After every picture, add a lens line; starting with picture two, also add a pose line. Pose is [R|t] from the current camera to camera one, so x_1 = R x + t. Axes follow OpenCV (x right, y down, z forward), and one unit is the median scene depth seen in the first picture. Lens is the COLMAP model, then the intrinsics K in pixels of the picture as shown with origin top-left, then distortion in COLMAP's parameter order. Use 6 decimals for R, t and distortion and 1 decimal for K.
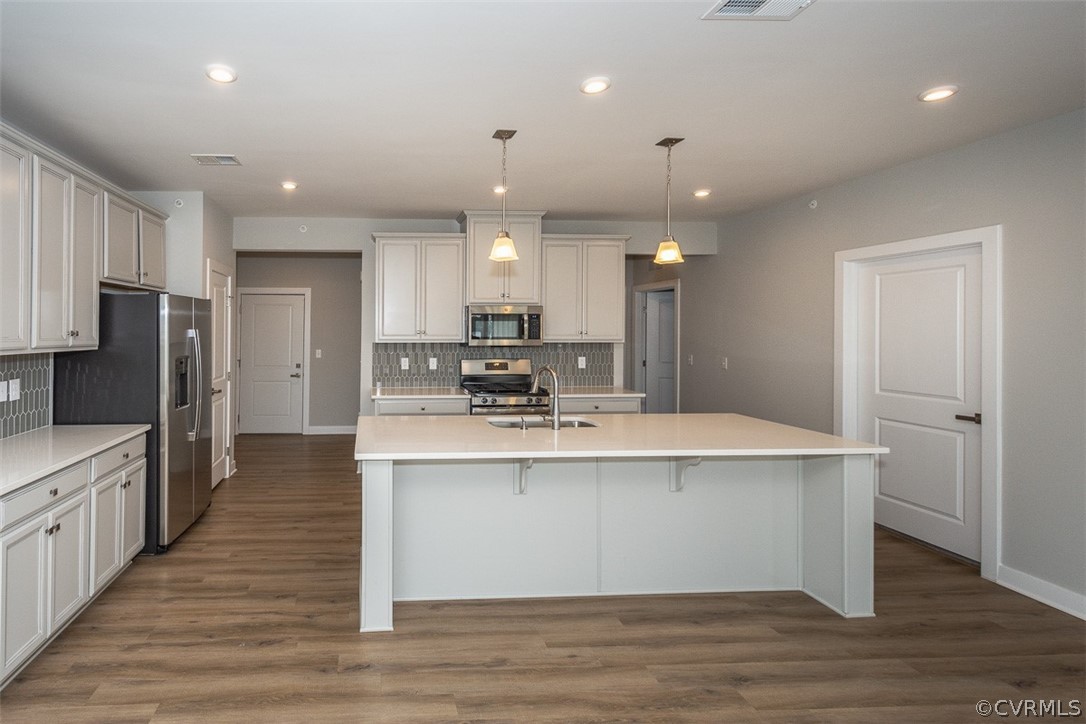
lens RADIAL K [[486.5, 0, 415.9], [0, 486.5, 339.8], [0, 0, 1]] dist [0.004314, 0.000070]
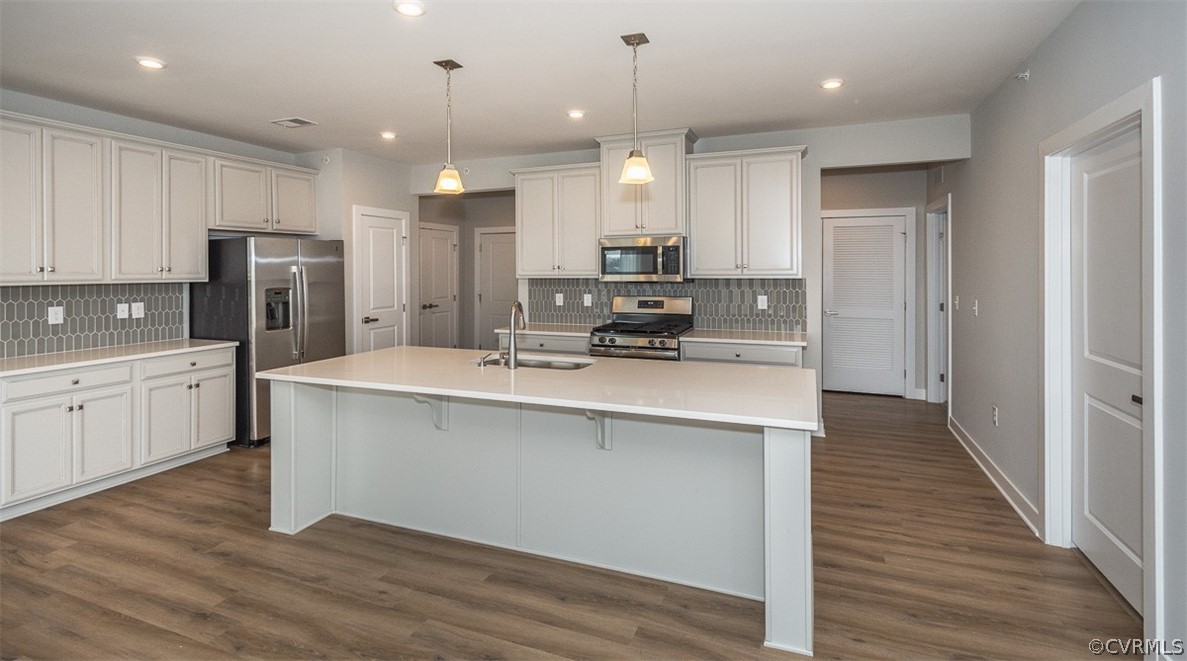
lens RADIAL K [[511.5, 0, 620.5], [0, 511.5, 279.2], [0, 0, 1]] dist [0.003075, 0.000237]
pose [[0.919834, 0.001532, -0.392306, 0.650802], [-0.000717, 0.999997, 0.002222, 0.007302], [0.392308, -0.001762, 0.919832, 0.131670]]
